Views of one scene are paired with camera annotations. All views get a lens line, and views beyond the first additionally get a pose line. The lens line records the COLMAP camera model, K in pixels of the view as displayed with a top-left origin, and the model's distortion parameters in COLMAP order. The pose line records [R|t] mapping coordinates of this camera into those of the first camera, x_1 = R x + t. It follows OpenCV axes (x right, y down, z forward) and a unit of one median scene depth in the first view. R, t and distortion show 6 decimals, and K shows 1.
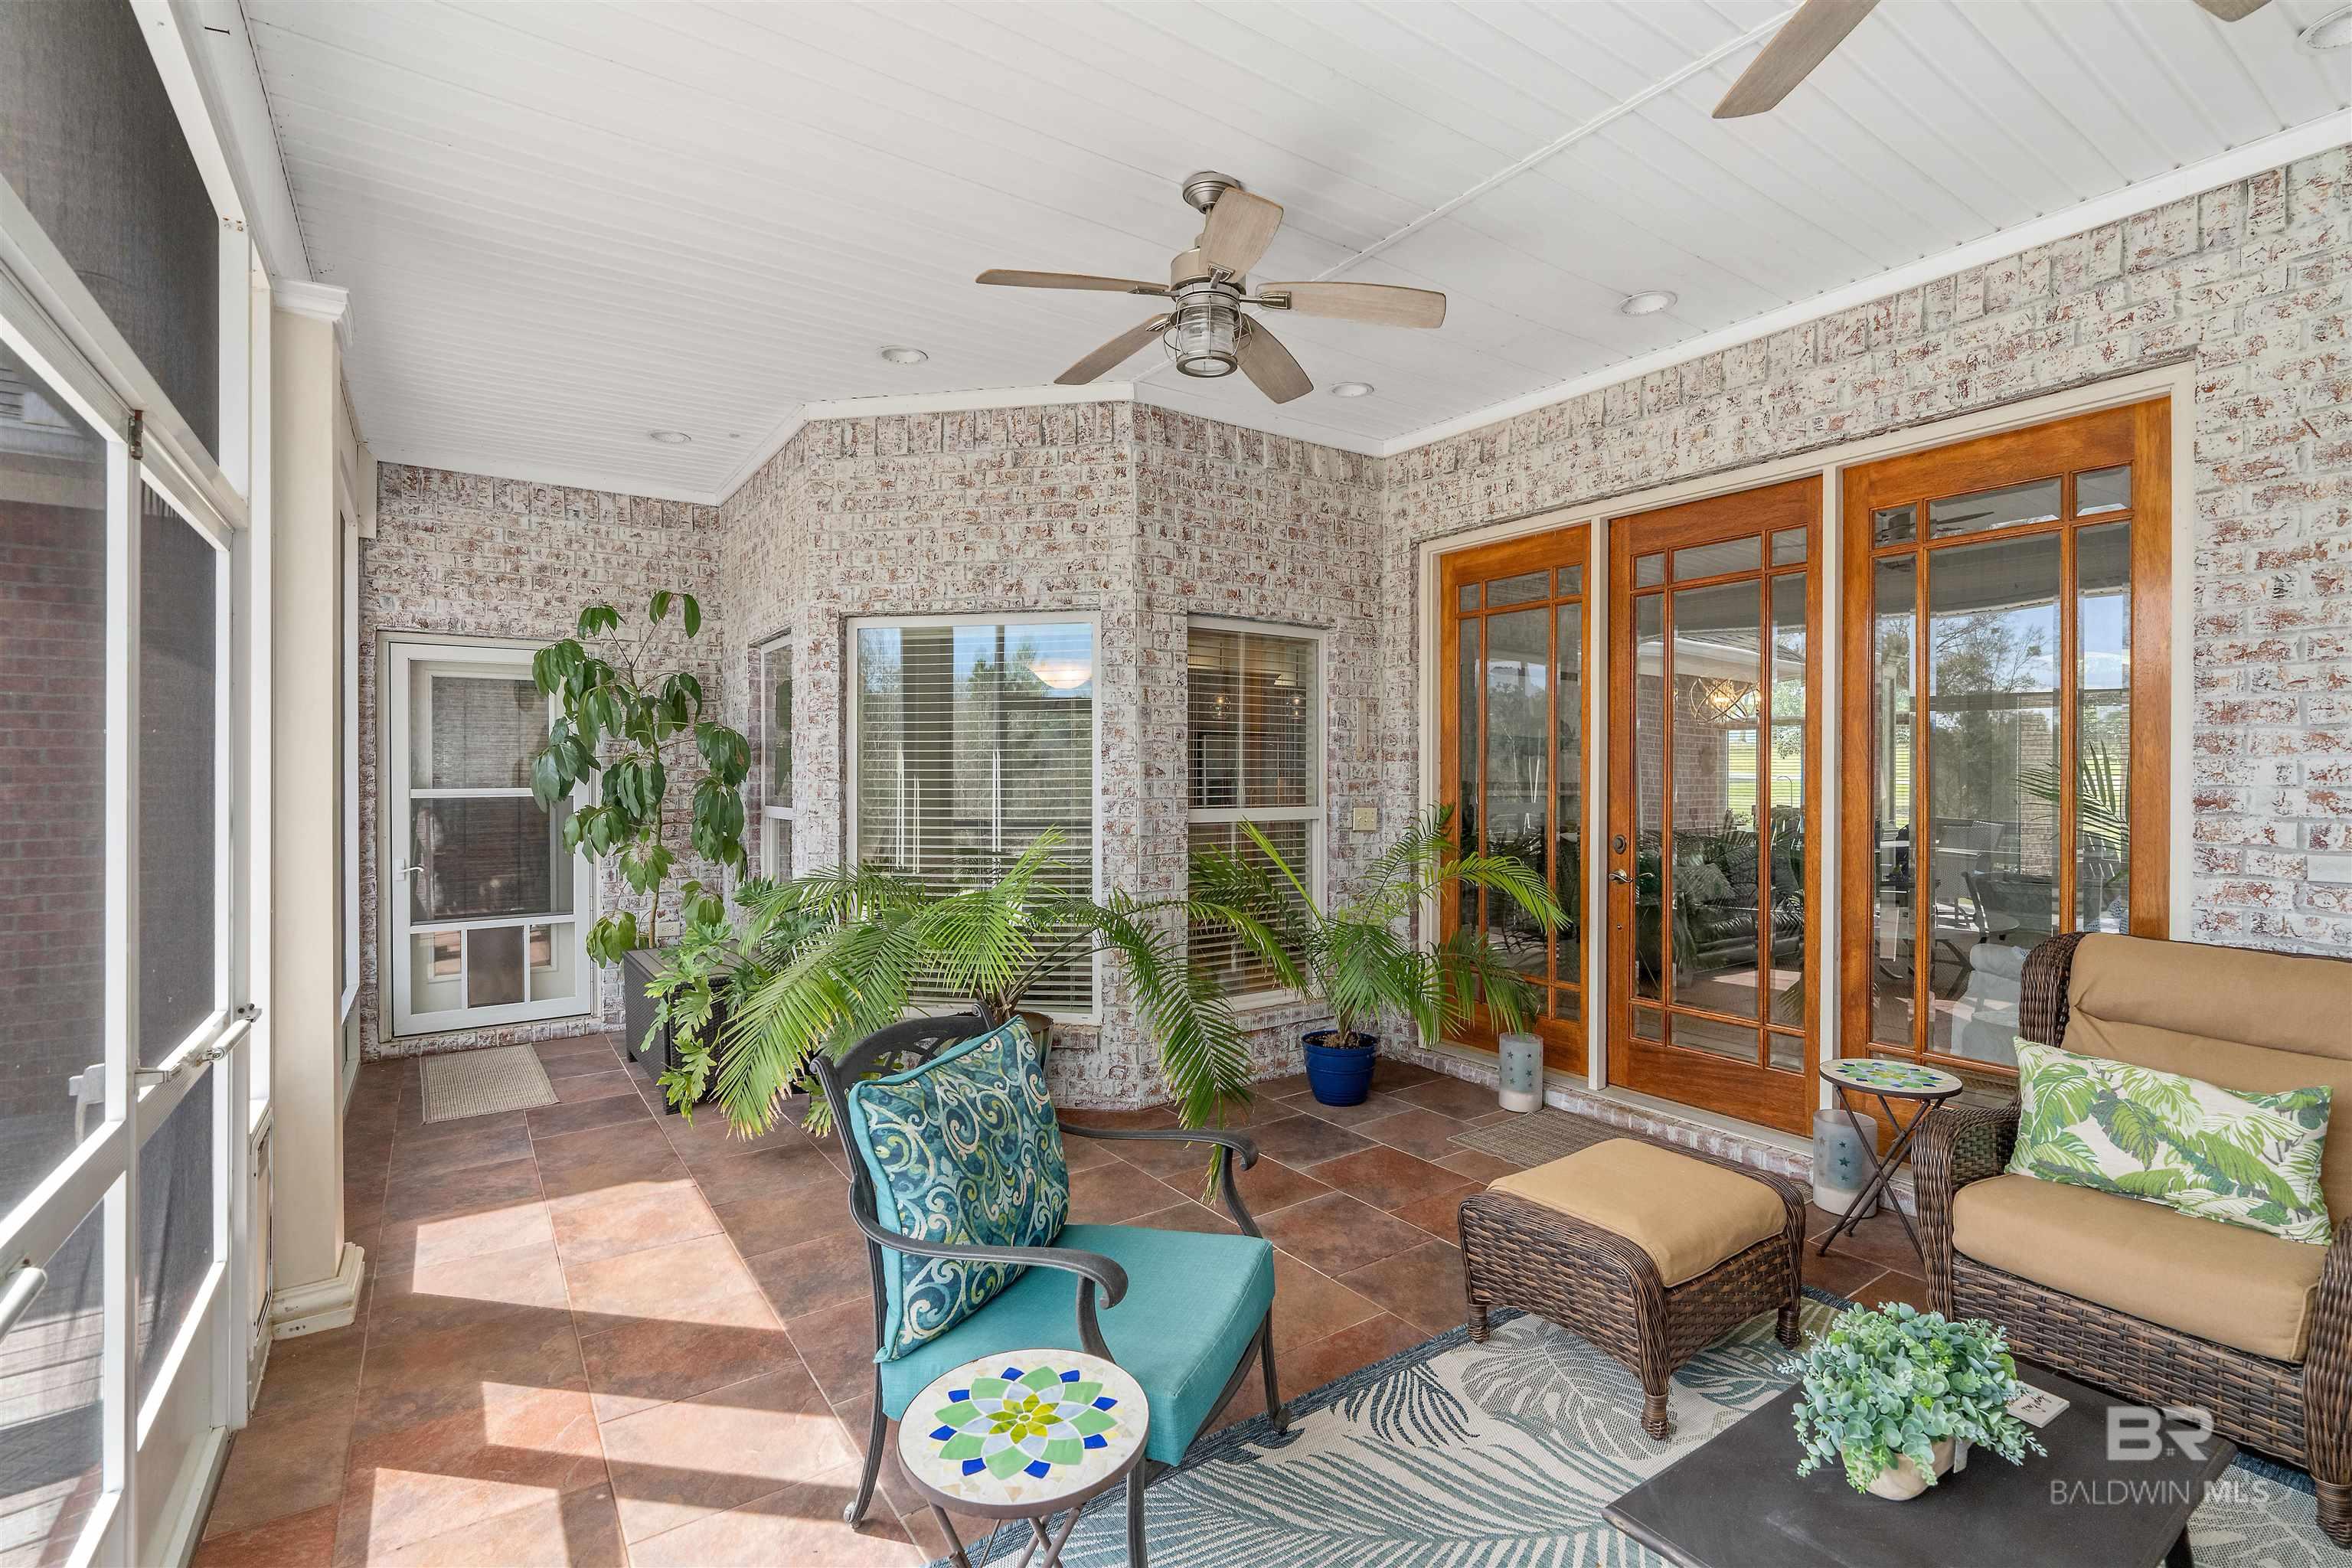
lens RADIAL K [[1066.3, 0, 1168.2], [0, 1066.3, 771.6], [0, 0, 1]] dist [-0.000913, 0.002541]
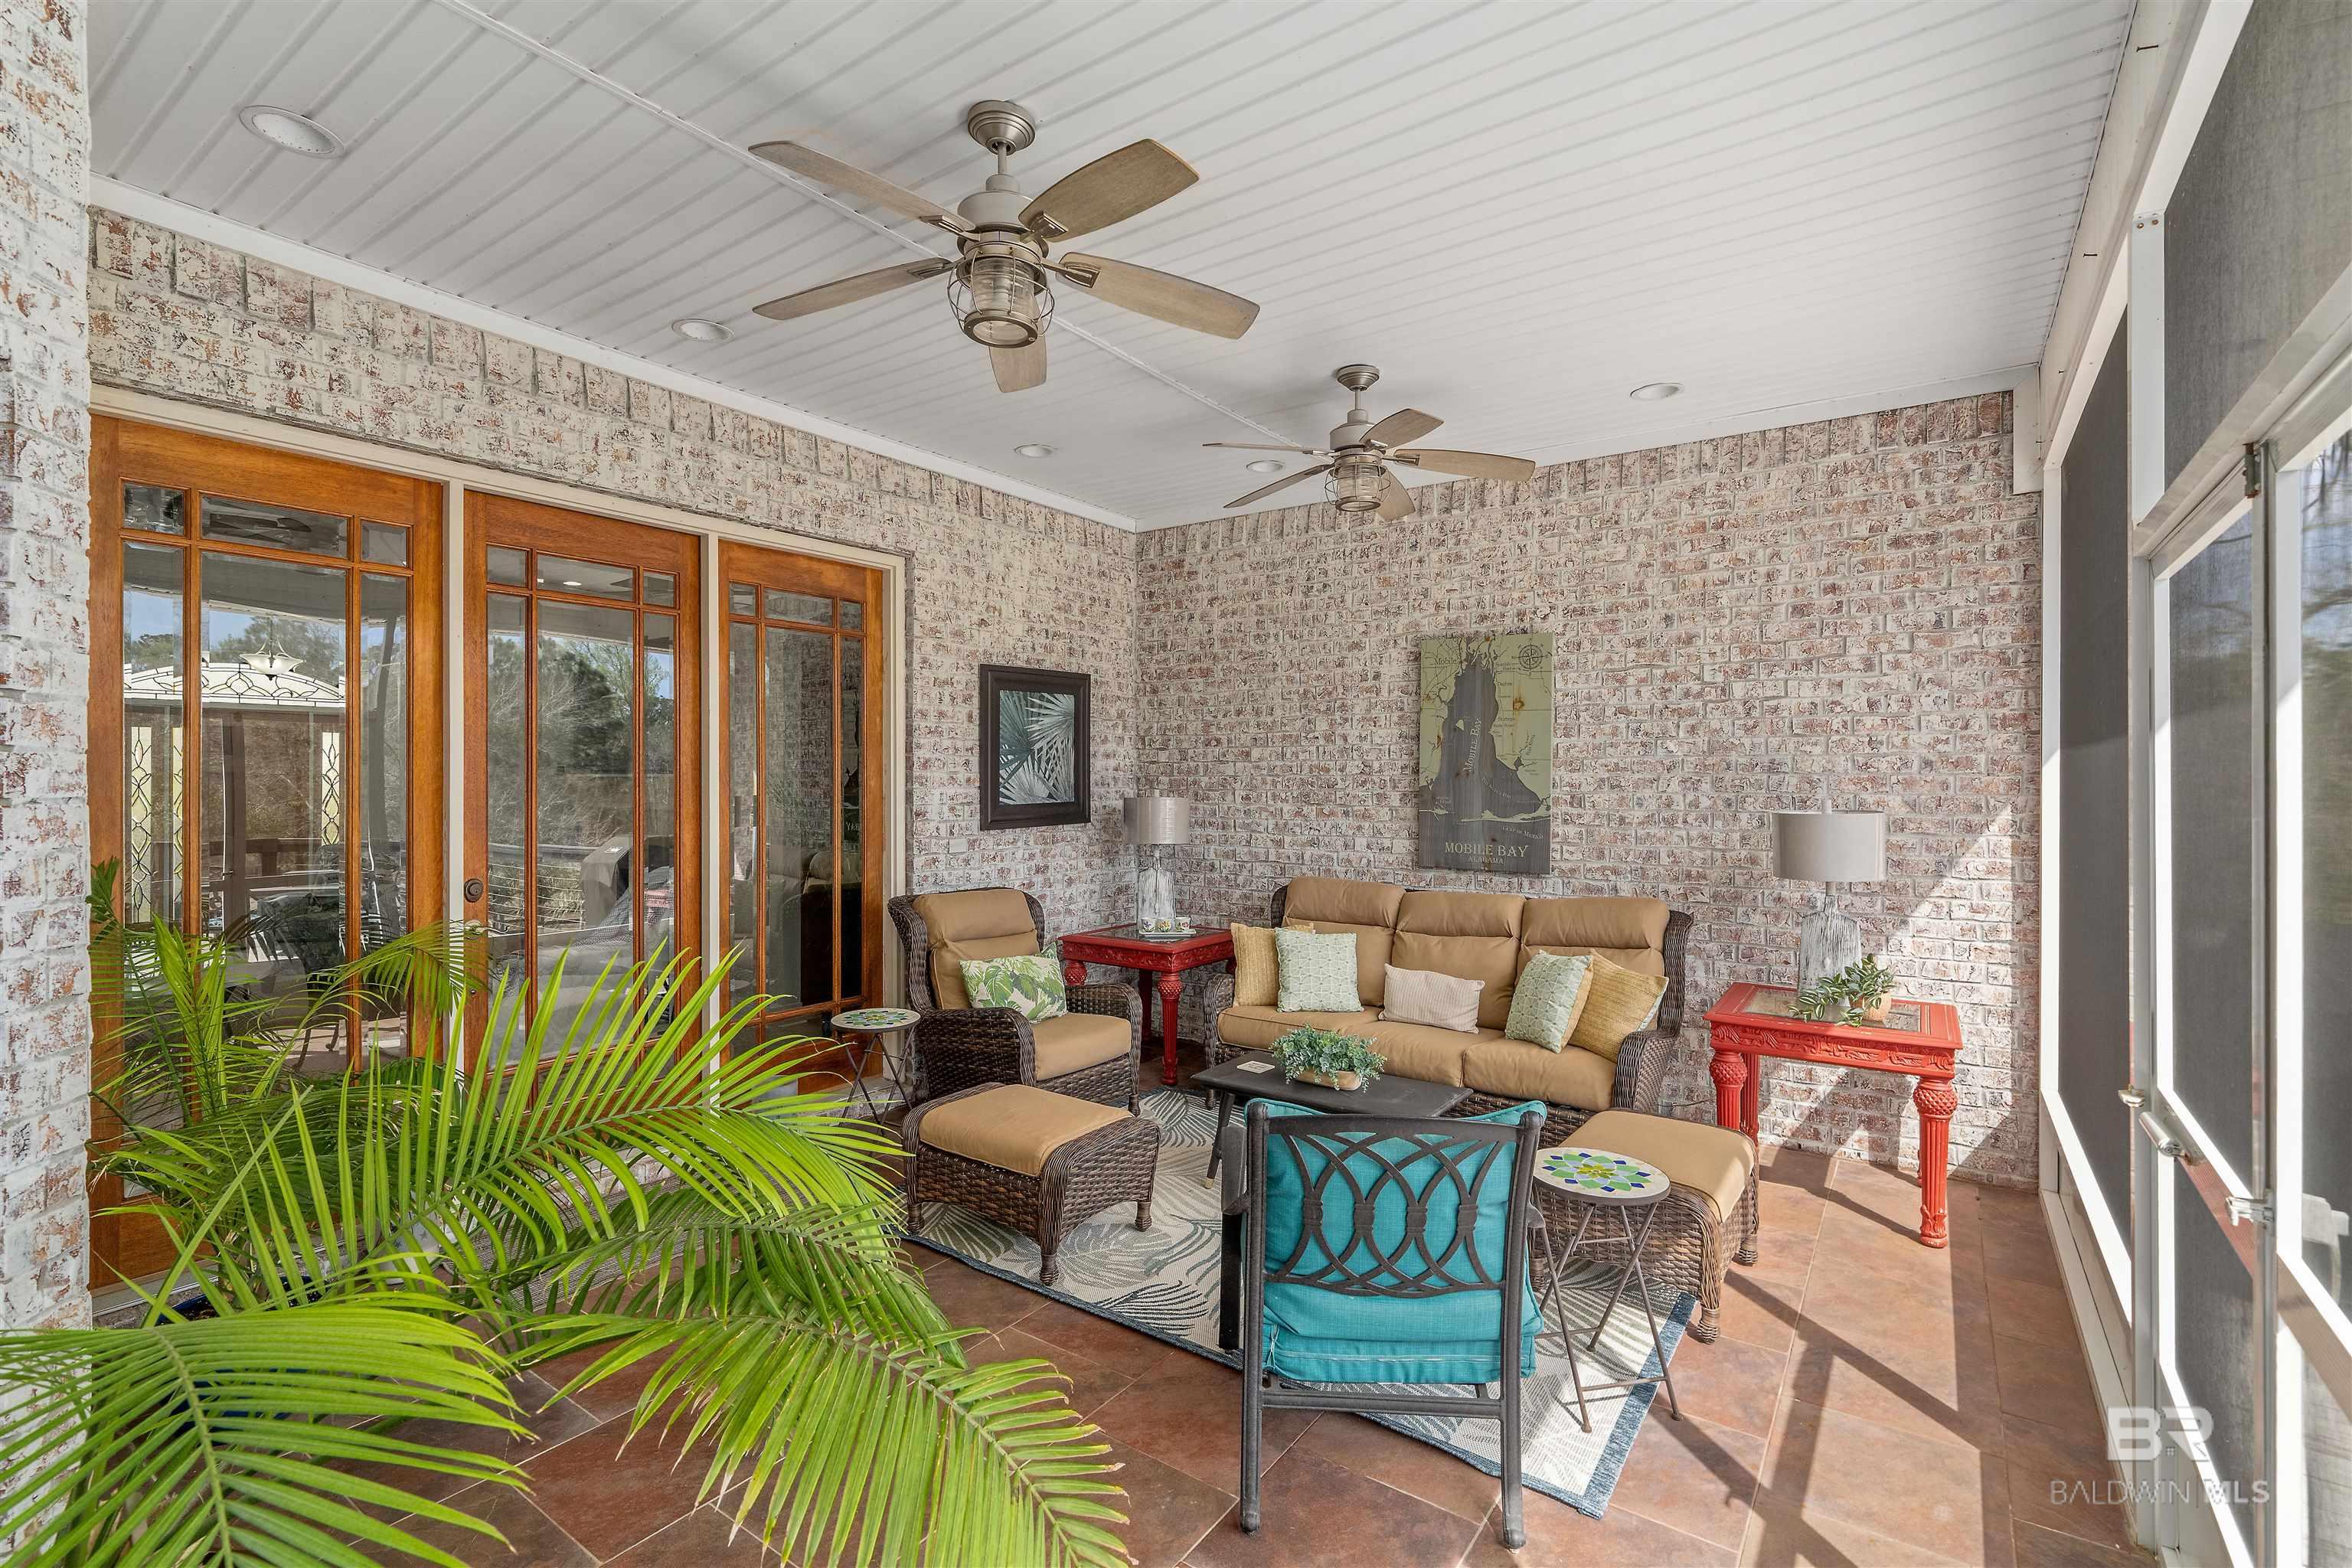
lens RADIAL K [[1066.3, 0, 1169.7], [0, 1066.3, 787.6], [0, 0, 1]] dist [-0.000913, 0.002541]
pose [[-0.341022, -0.007160, 0.940028, -0.764475], [-0.002671, 0.999974, 0.006648, -0.025315], [-0.940051, -0.000243, -0.341032, 1.122122]]
